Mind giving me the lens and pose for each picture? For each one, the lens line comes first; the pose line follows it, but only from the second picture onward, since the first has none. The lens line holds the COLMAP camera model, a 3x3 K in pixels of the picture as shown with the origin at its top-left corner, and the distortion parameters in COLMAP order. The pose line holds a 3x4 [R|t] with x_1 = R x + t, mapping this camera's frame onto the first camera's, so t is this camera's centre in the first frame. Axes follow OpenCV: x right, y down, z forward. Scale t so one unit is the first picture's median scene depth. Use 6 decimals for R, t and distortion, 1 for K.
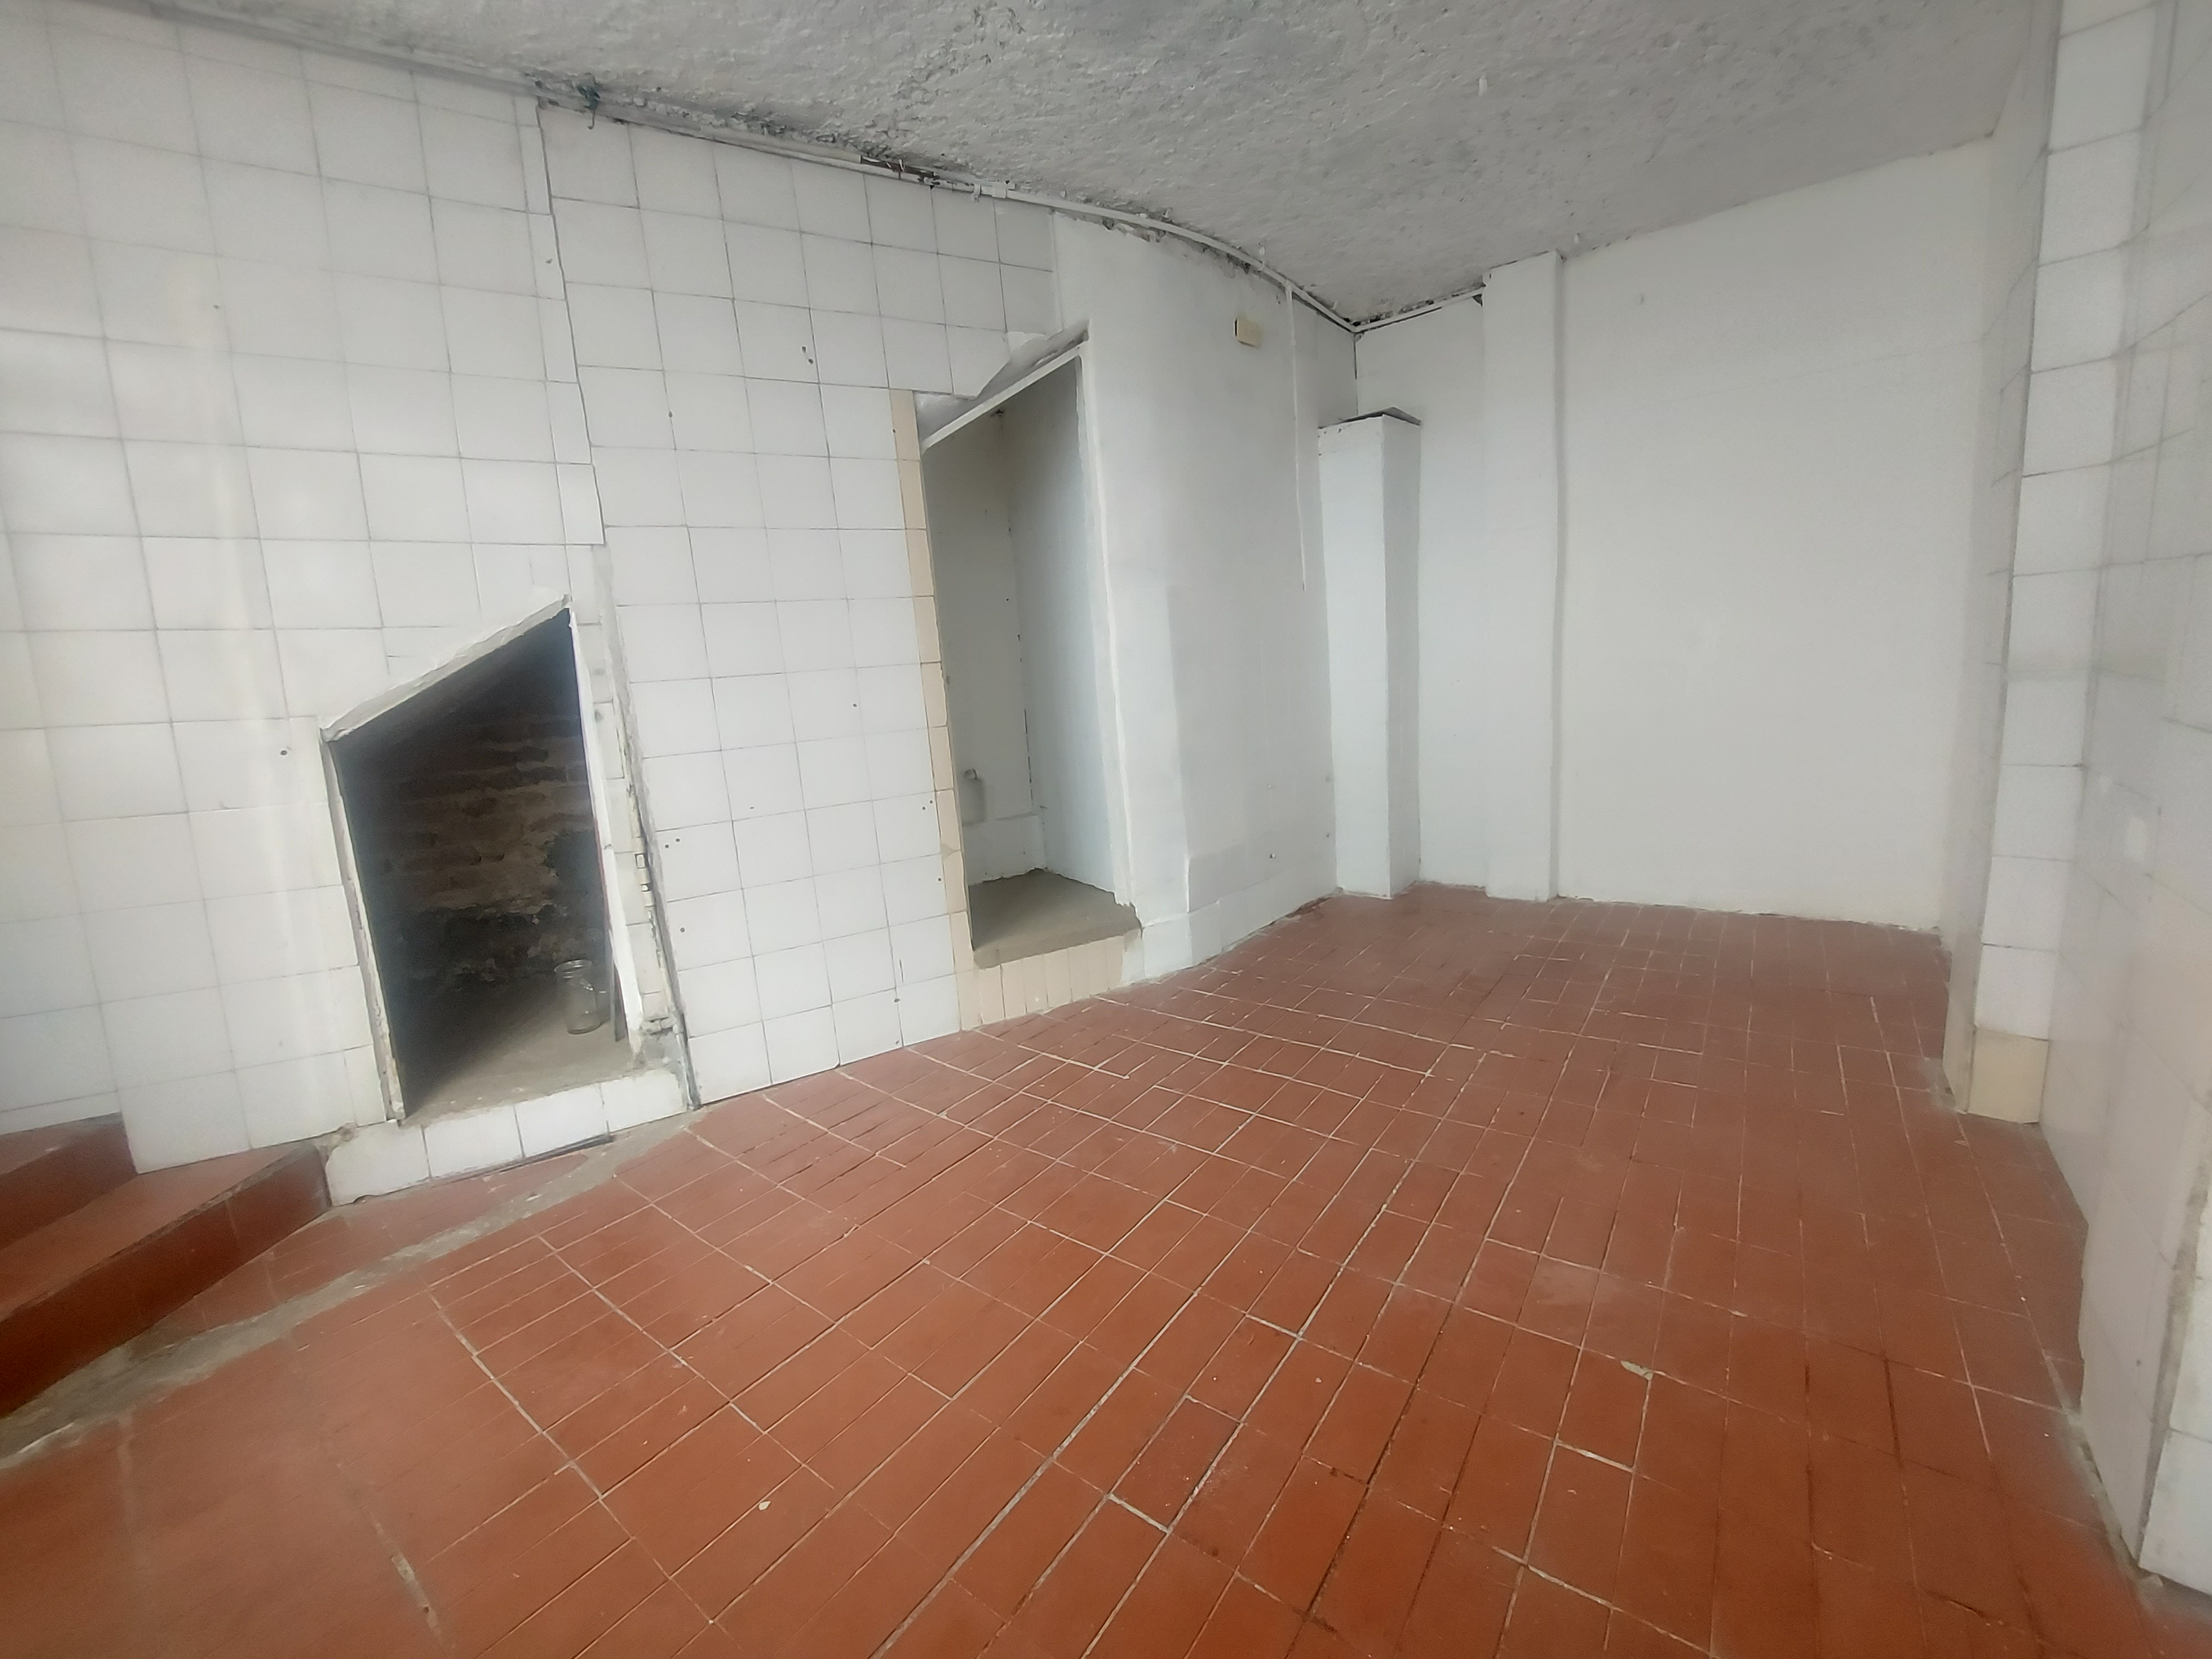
lens RADIAL K [[890.1, 0, 1135.1], [0, 890.1, 825.6], [0, 0, 1]] dist [0.000325, -0.000006]
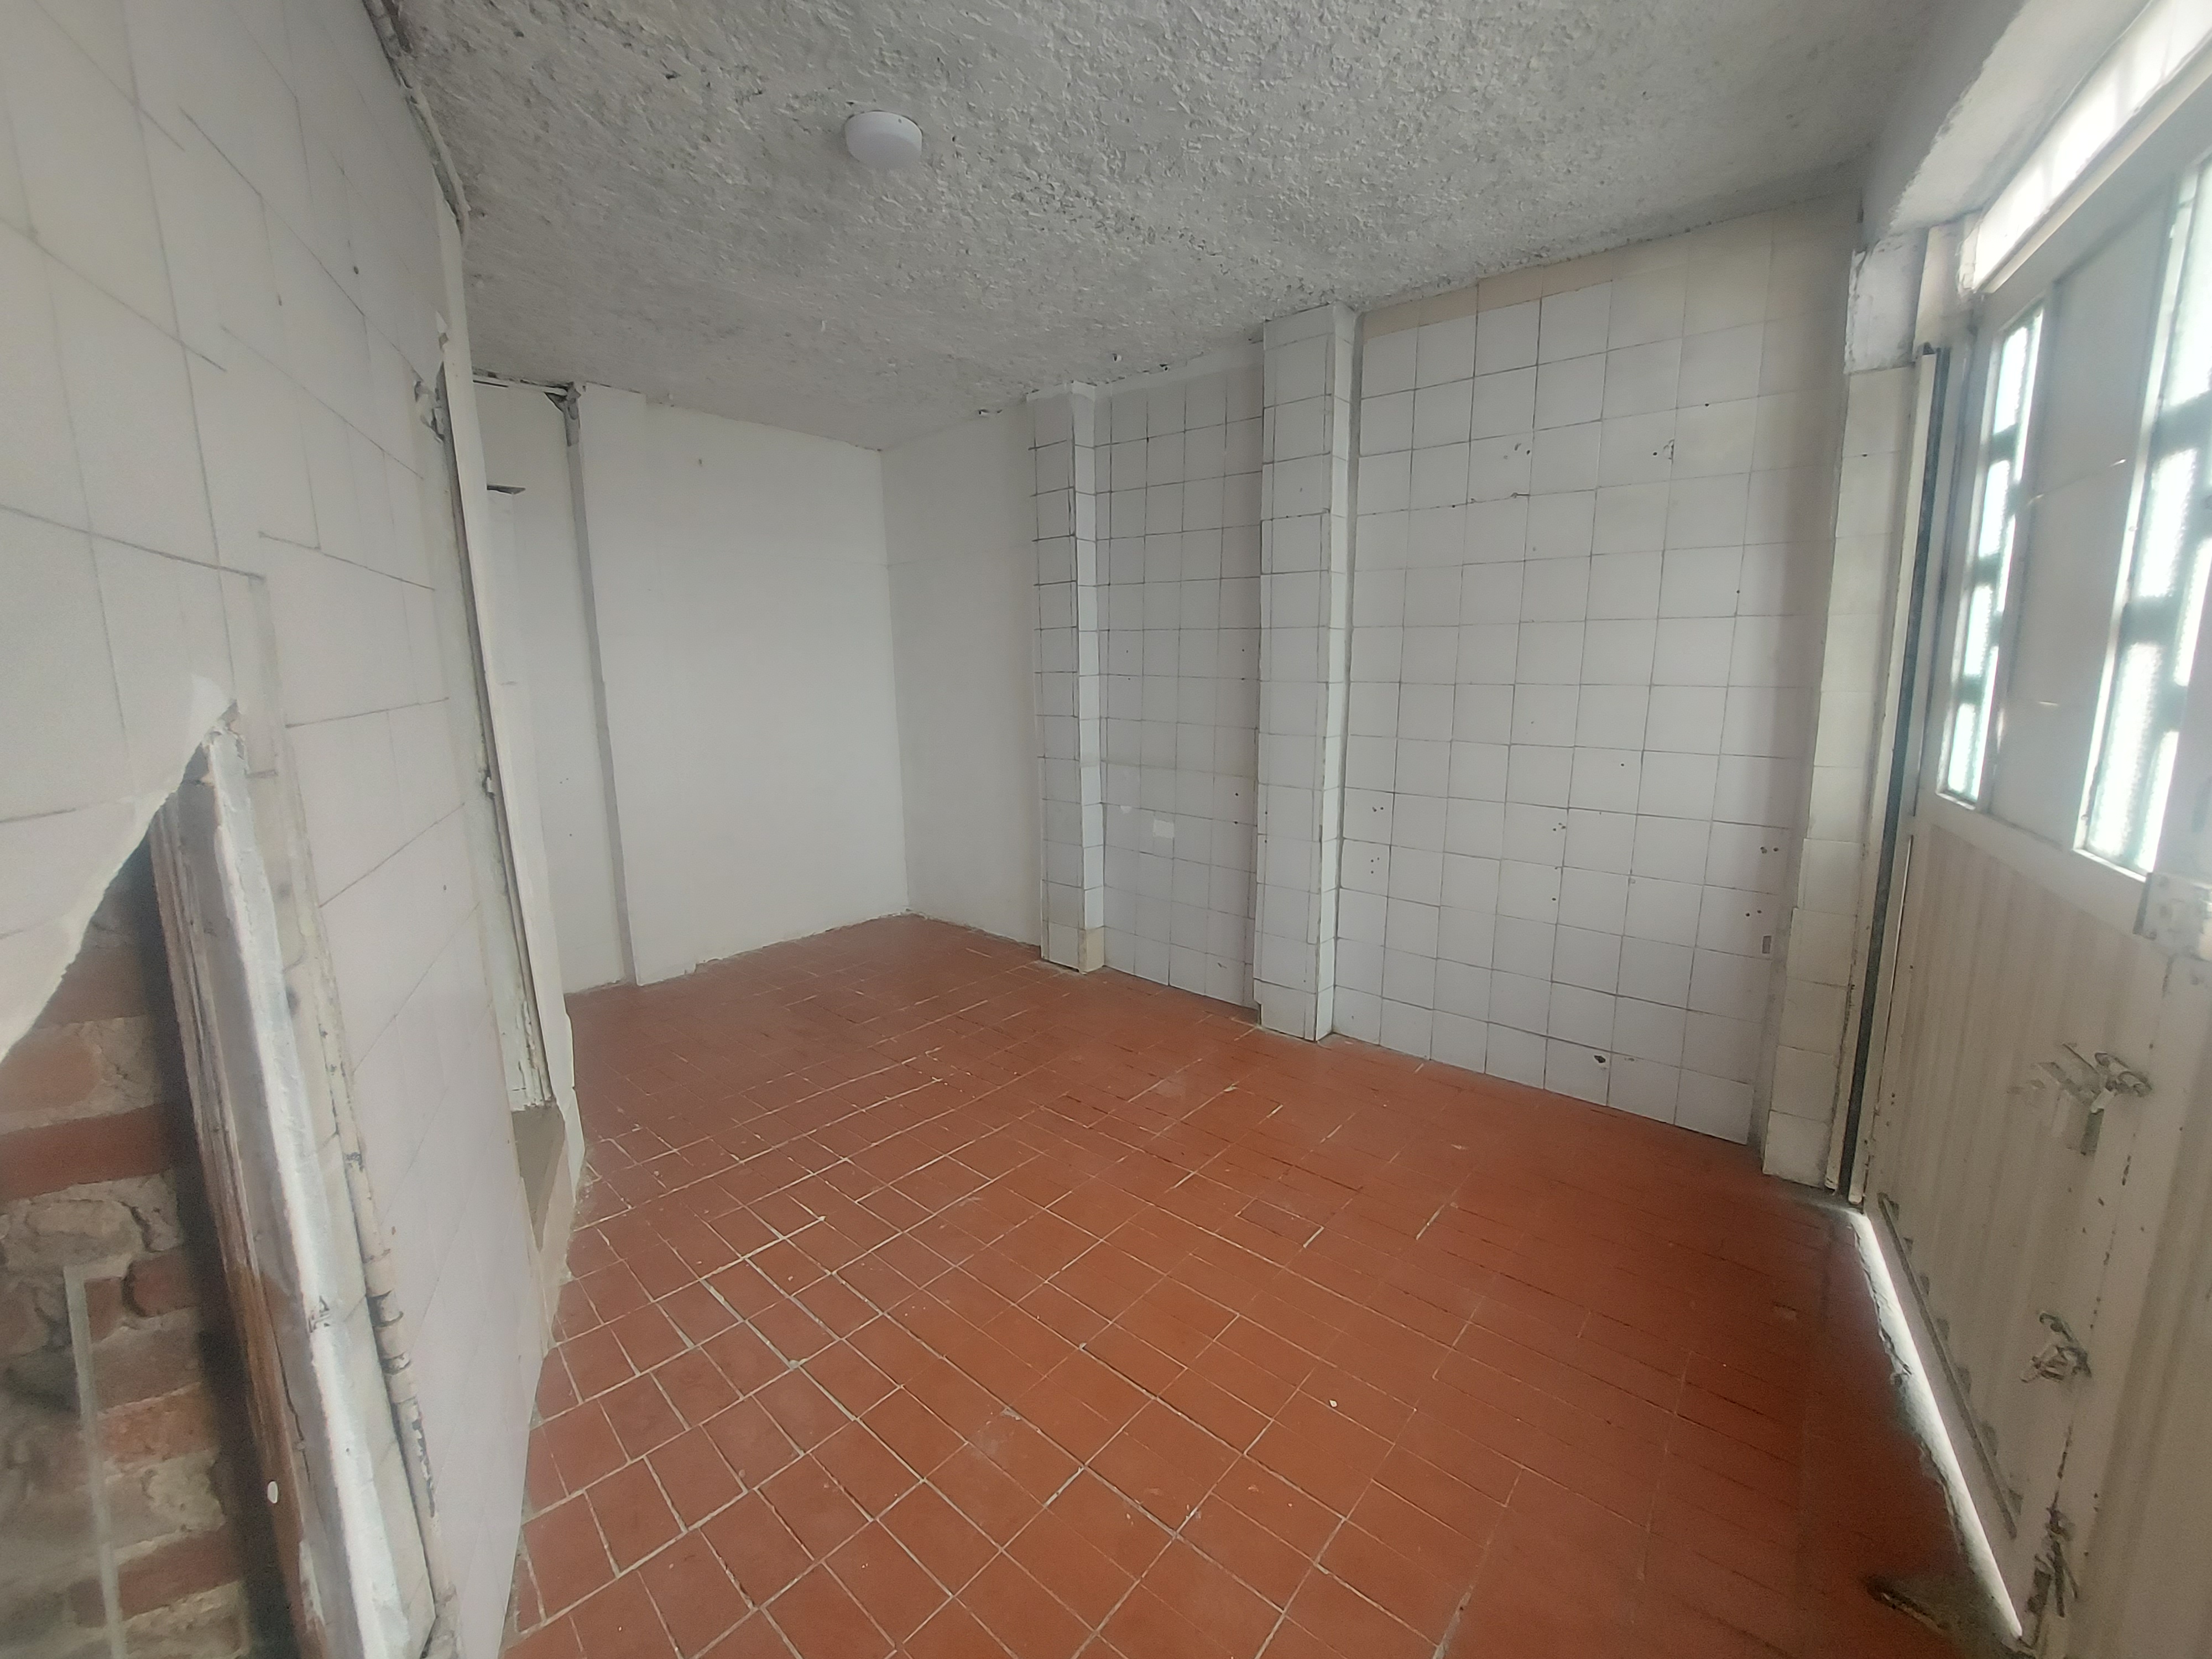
lens RADIAL K [[890.1, 0, 1135.1], [0, 890.1, 825.6], [0, 0, 1]] dist [0.000325, -0.000006]
pose [[0.087755, -0.110358, 0.990010, -0.961019], [0.182603, 0.978786, 0.092921, -0.162777], [-0.979263, 0.172625, 0.106045, 0.565784]]
